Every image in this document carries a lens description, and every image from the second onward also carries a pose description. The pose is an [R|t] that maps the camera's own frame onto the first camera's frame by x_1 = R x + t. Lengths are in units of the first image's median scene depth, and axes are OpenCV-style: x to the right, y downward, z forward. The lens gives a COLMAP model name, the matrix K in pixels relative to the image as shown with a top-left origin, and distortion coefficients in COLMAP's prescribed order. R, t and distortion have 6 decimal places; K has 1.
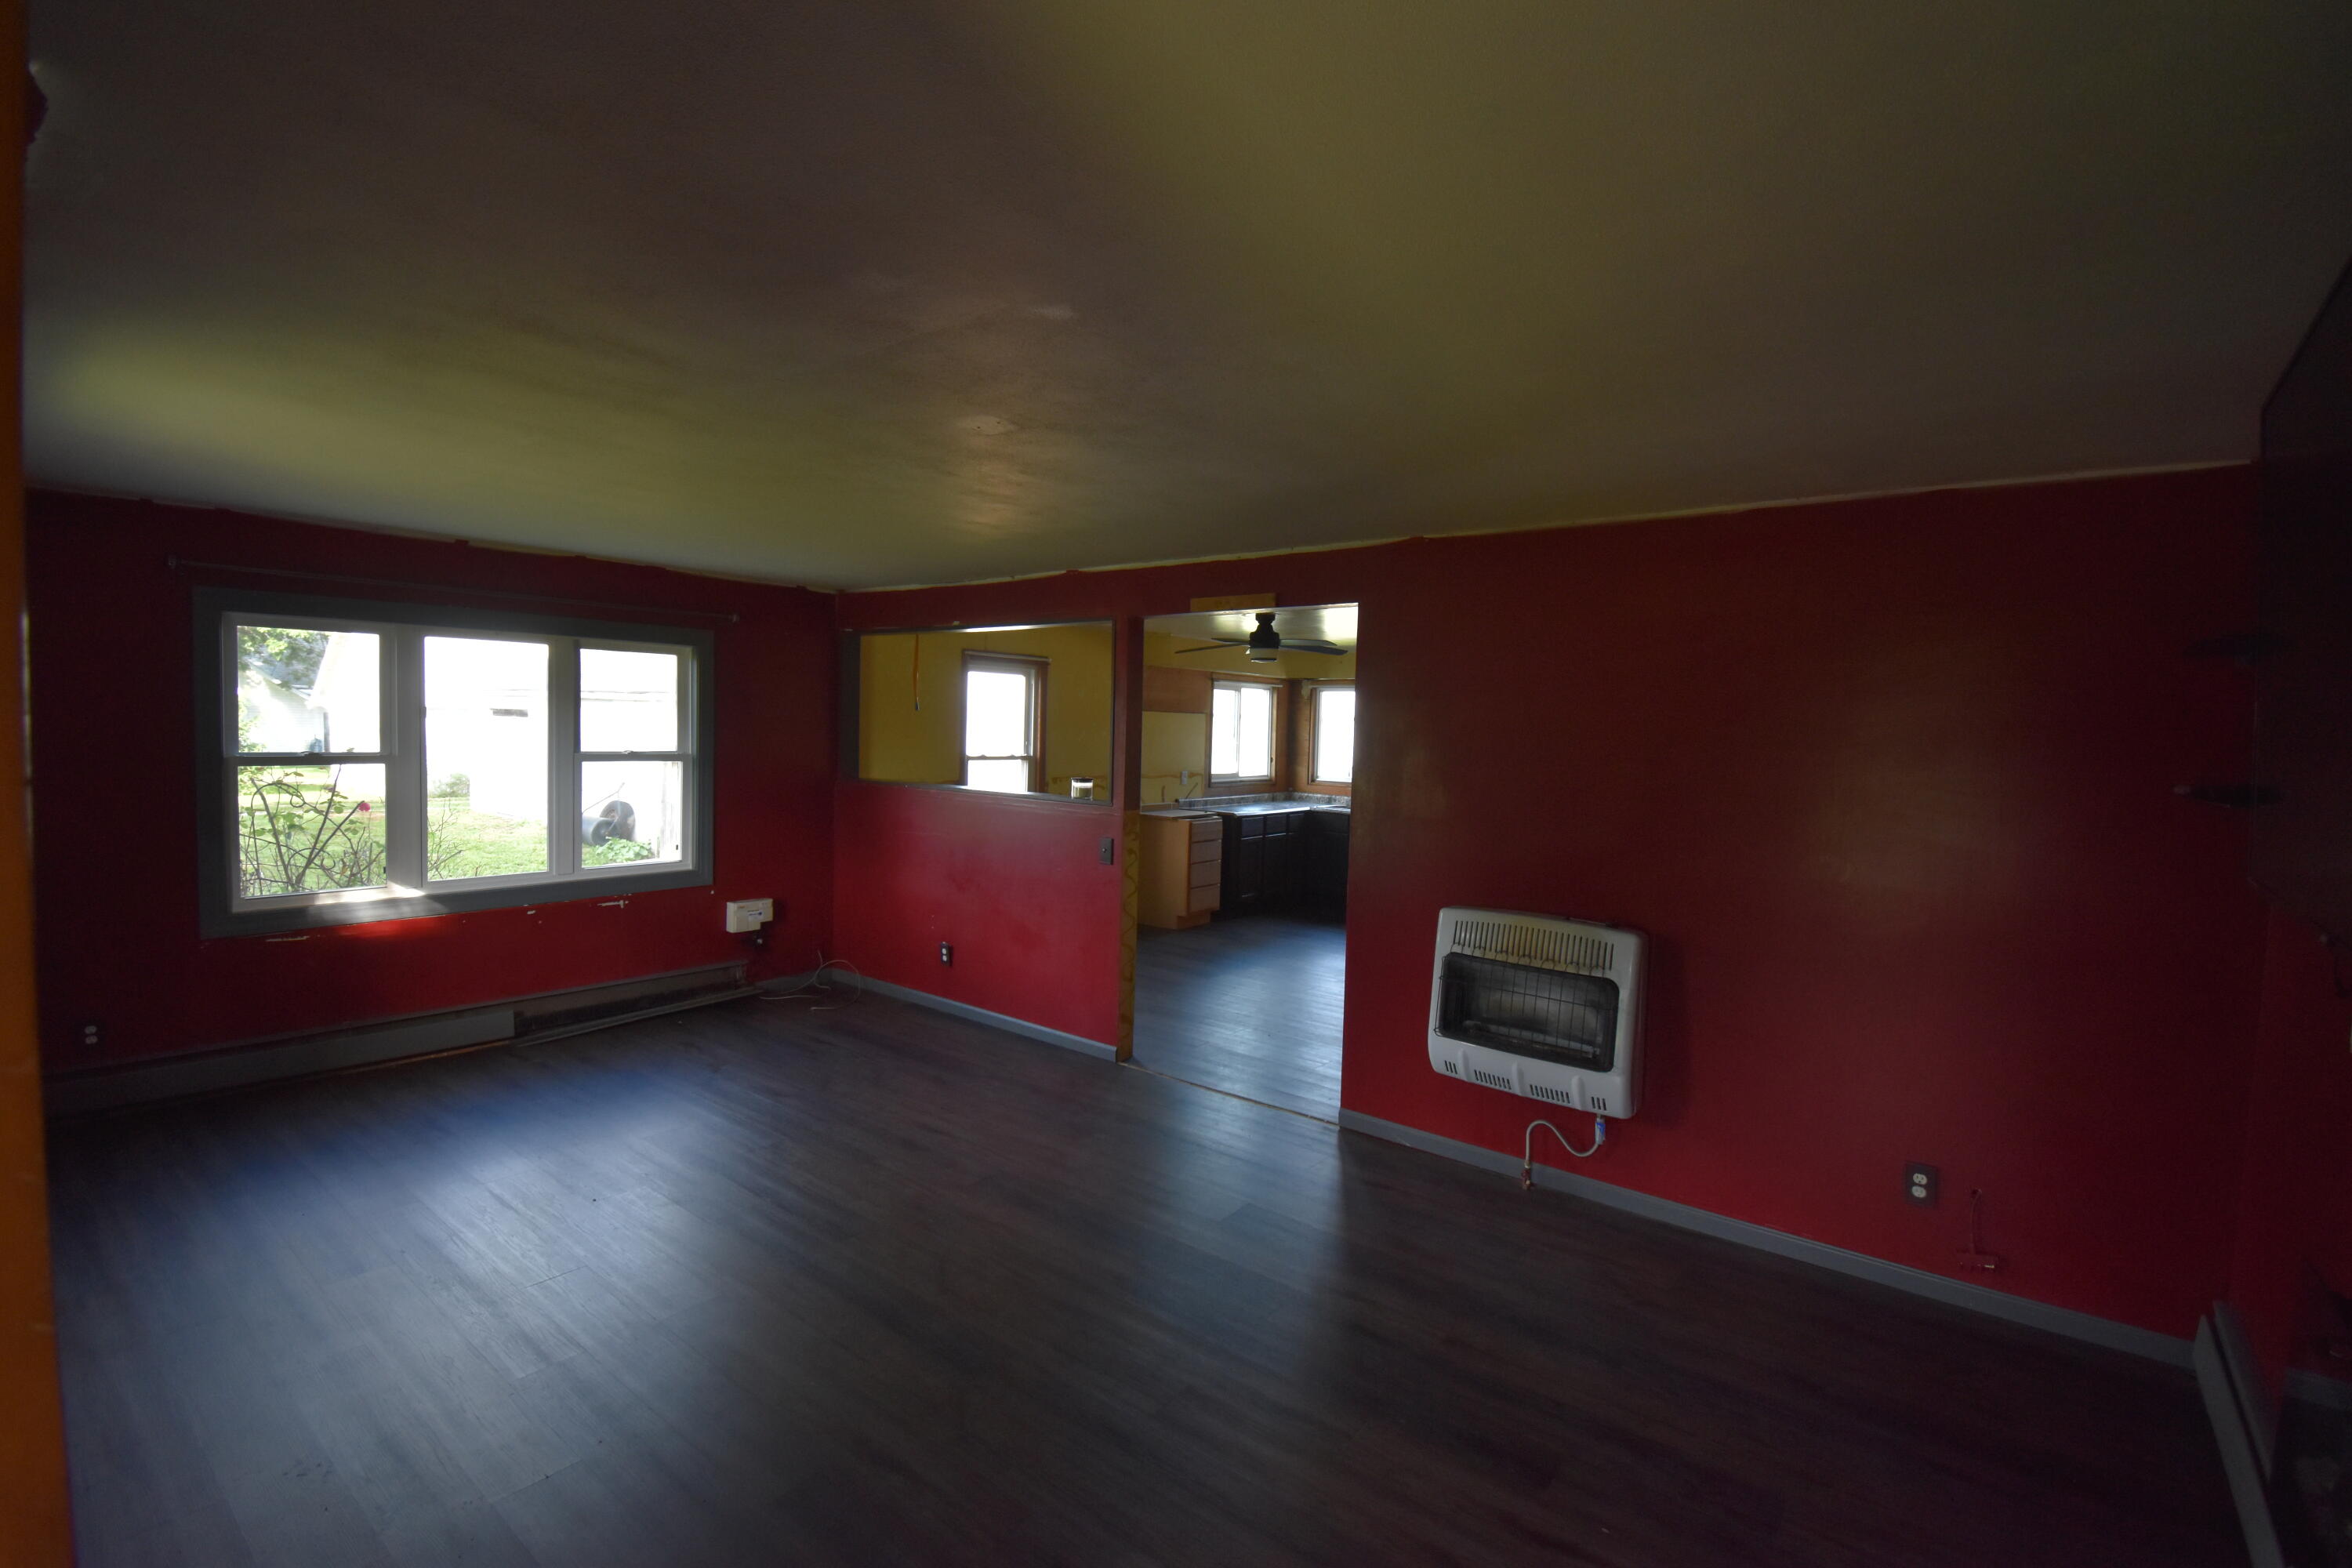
lens RADIAL K [[1051.4, 0, 1179.2], [0, 1051.4, 792.8], [0, 0, 1]] dist [0.000032, 0.000013]
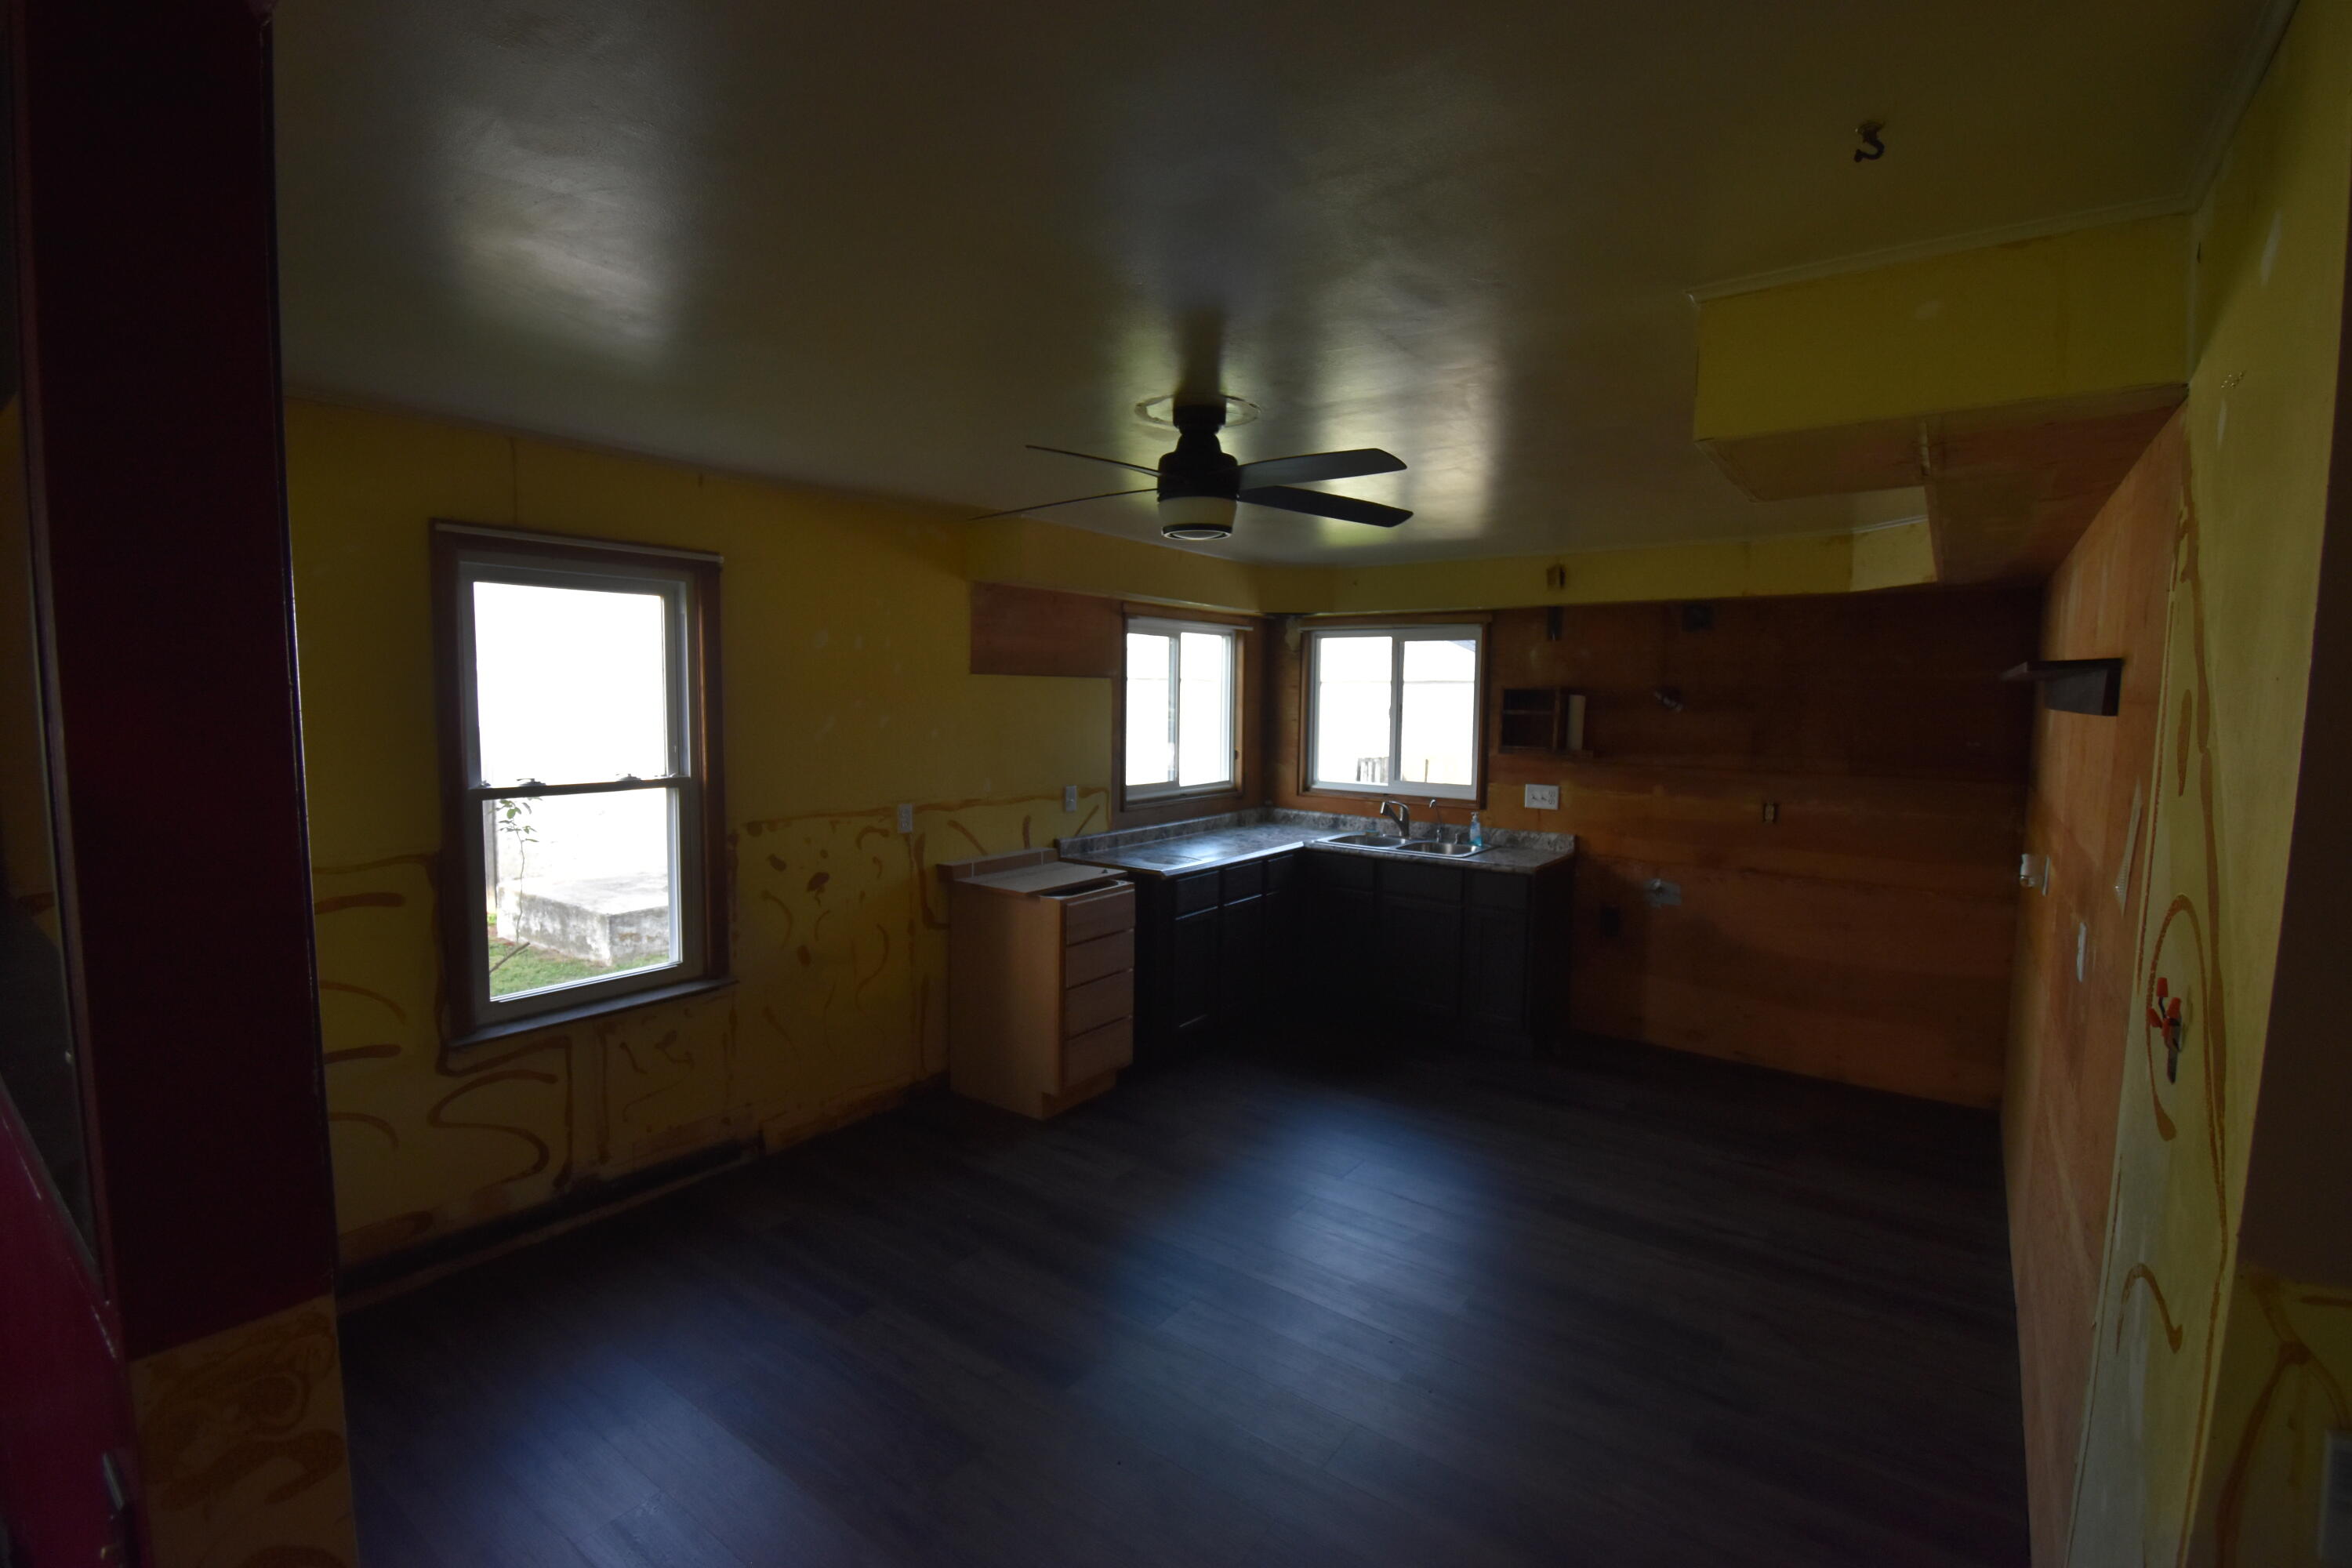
lens RADIAL K [[1051.4, 0, 1173.6], [0, 1051.4, 778.1], [0, 0, 1]] dist [0.000032, 0.000013]
pose [[0.999705, -0.015238, 0.018921, 0.046895], [0.014887, 0.999718, 0.018511, -0.033305], [-0.019198, -0.018224, 0.999650, 0.461600]]
